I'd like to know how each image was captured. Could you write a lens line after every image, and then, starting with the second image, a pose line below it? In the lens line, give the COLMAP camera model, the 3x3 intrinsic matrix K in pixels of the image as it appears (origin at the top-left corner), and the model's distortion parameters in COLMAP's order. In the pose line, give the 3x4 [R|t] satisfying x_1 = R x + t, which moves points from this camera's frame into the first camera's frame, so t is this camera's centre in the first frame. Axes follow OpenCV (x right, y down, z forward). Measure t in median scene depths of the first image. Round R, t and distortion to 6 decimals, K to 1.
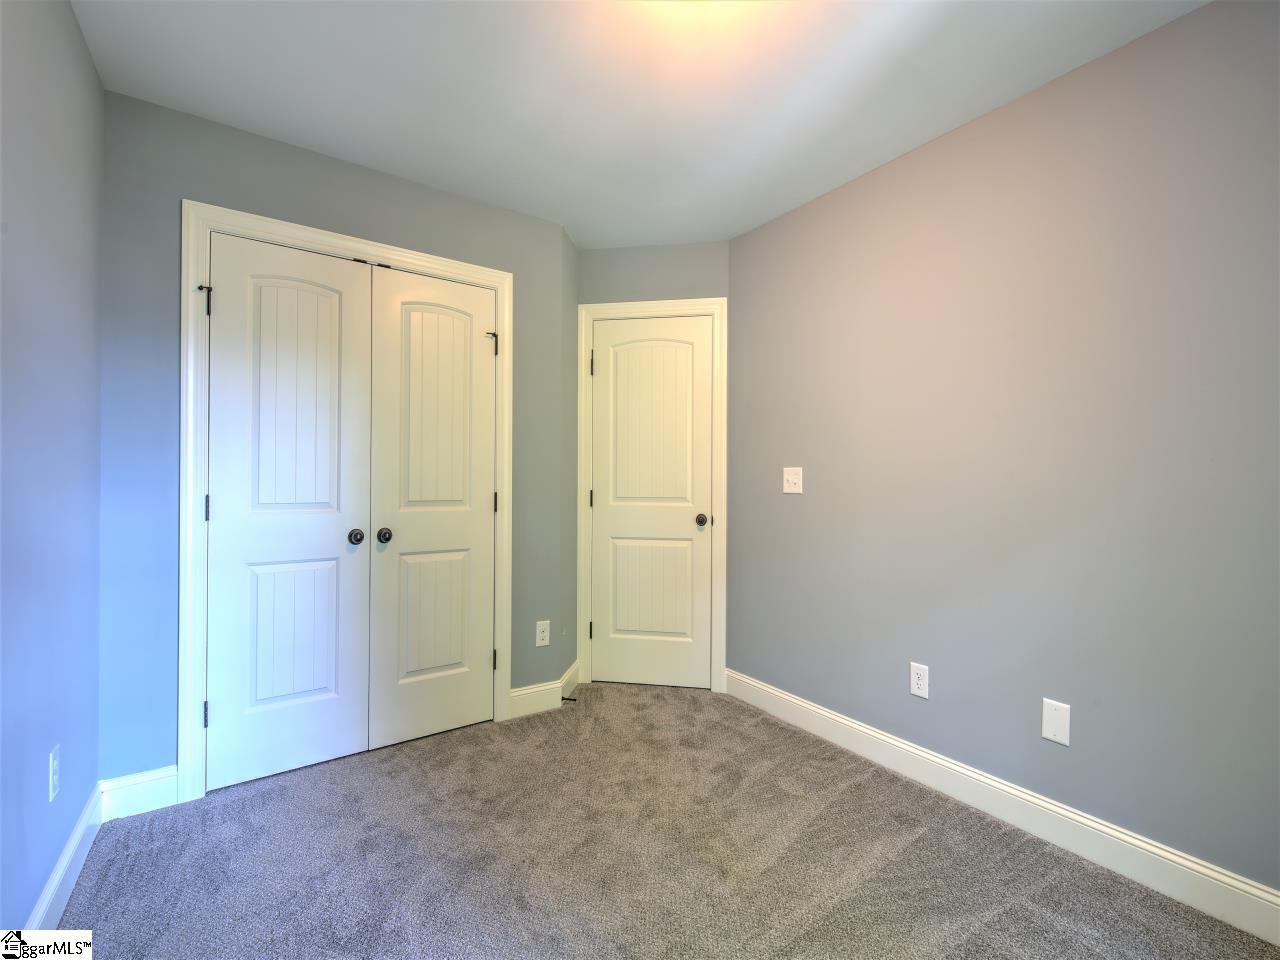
lens RADIAL K [[552.0, 0, 628.9], [0, 552.0, 476.1], [0, 0, 1]] dist [-0.003672, -0.000952]
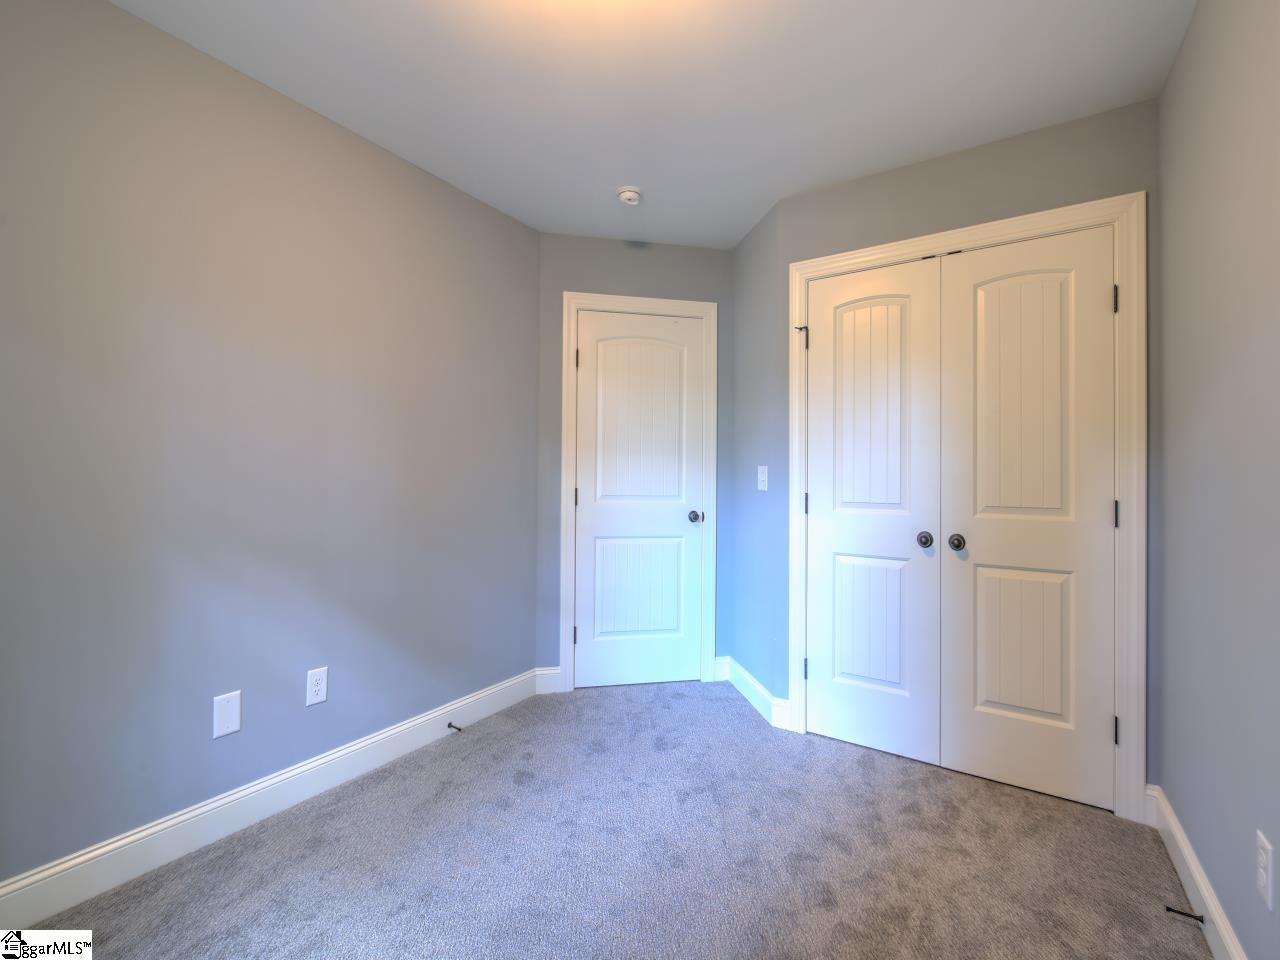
lens RADIAL K [[552.0, 0, 637.3], [0, 552.0, 475.0], [0, 0, 1]] dist [-0.003672, -0.000952]
pose [[0.374135, -0.002763, -0.927370, 0.222061], [-0.003342, 0.999985, -0.004327, 0.000638], [0.927368, 0.004718, 0.374120, 0.158864]]
